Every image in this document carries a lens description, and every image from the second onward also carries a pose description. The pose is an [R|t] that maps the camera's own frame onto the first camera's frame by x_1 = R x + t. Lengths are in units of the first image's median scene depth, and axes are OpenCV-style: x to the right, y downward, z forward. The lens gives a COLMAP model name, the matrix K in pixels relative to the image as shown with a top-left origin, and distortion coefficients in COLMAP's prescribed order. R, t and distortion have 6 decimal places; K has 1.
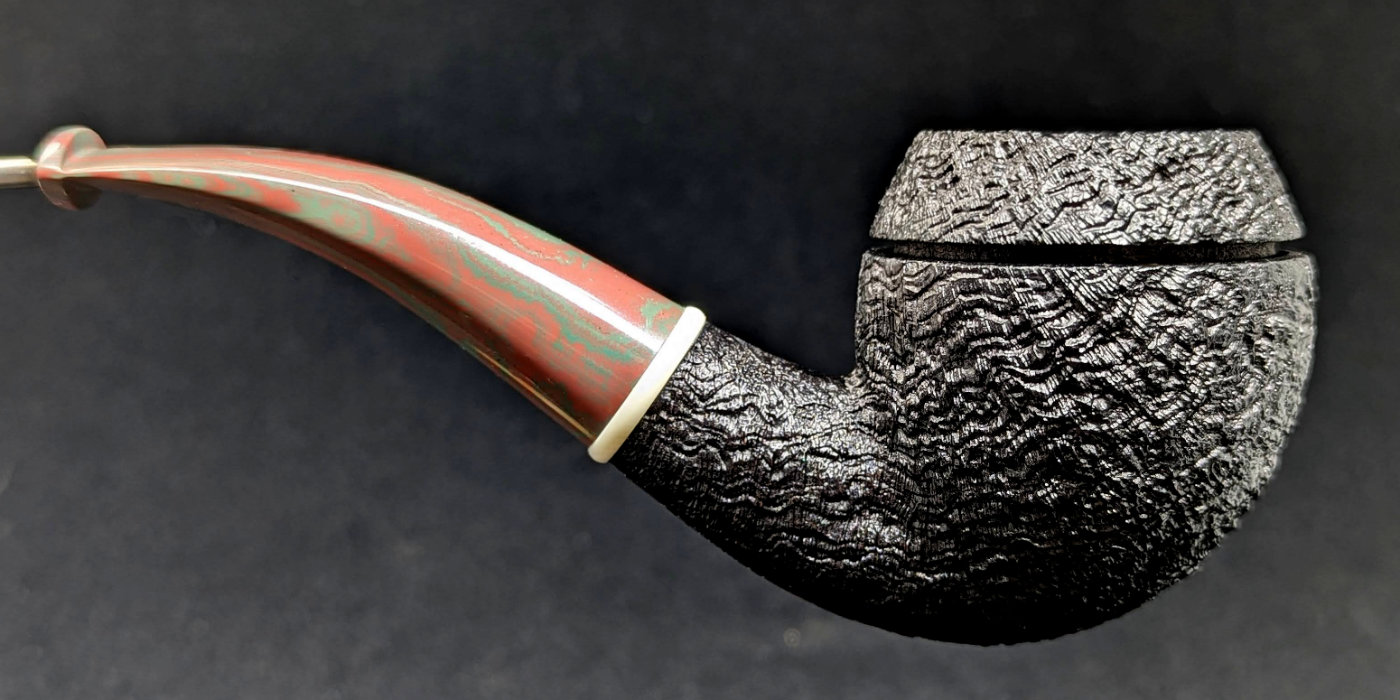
lens RADIAL K [[1512.0, 0, 724.1], [0, 1512.0, 350.6], [0, 0, 1]] dist [0.031864, 0.000000]
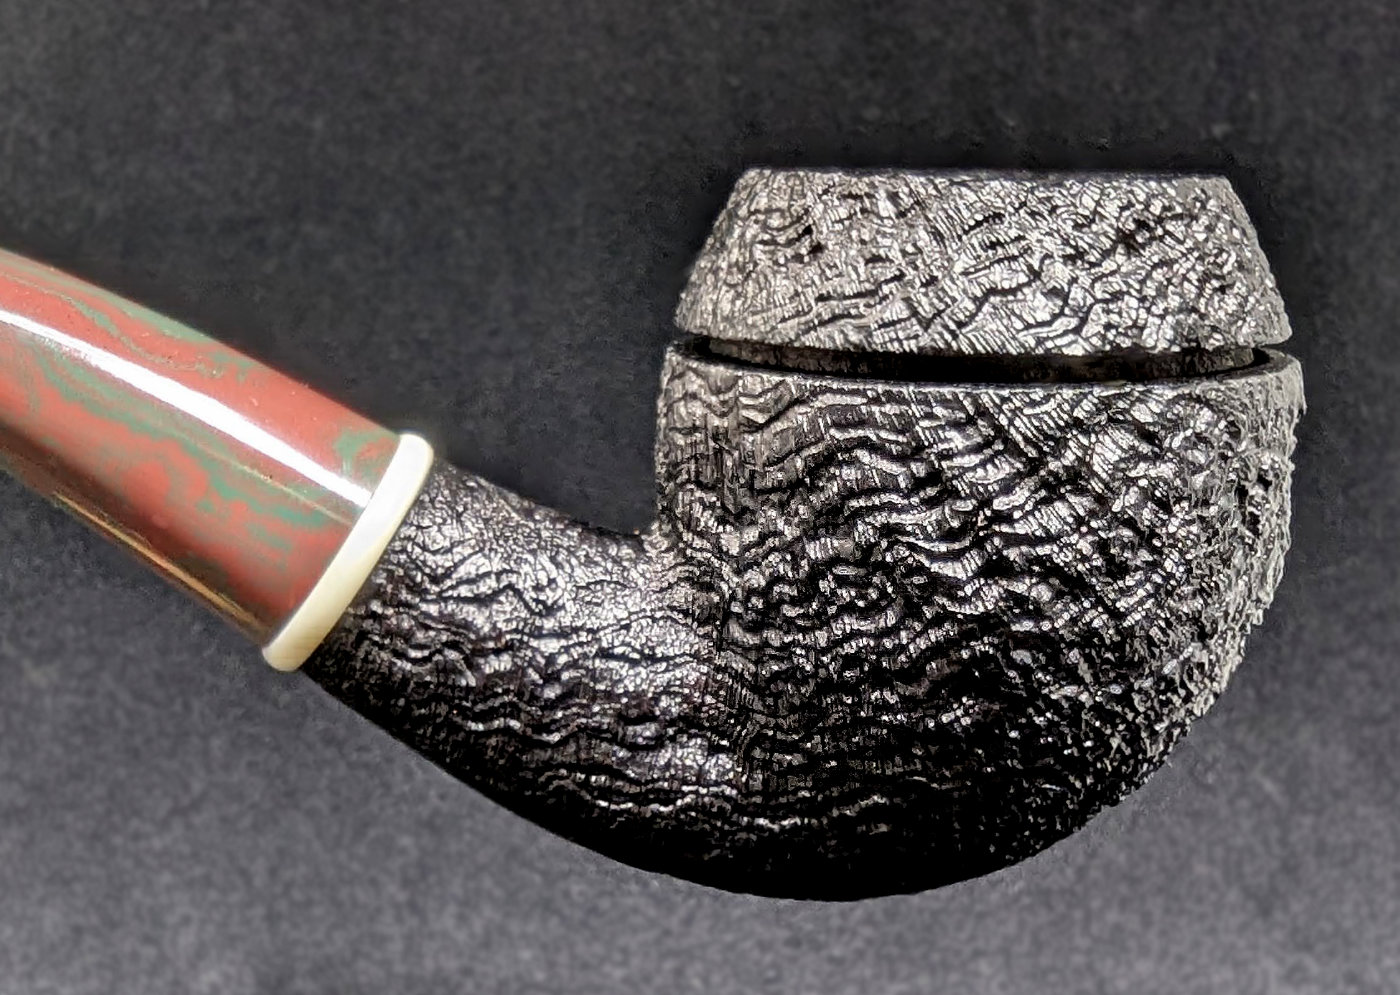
lens RADIAL K [[1600.9, 0, 700.6], [0, 1600.9, 581.9], [0, 0, 1]] dist [-0.016476, 0.000000]
pose [[0.983958, -0.036294, 0.174668, -0.024338], [0.013525, 0.991445, 0.129819, -0.061701], [-0.177886, -0.125374, 0.976032, 0.319417]]
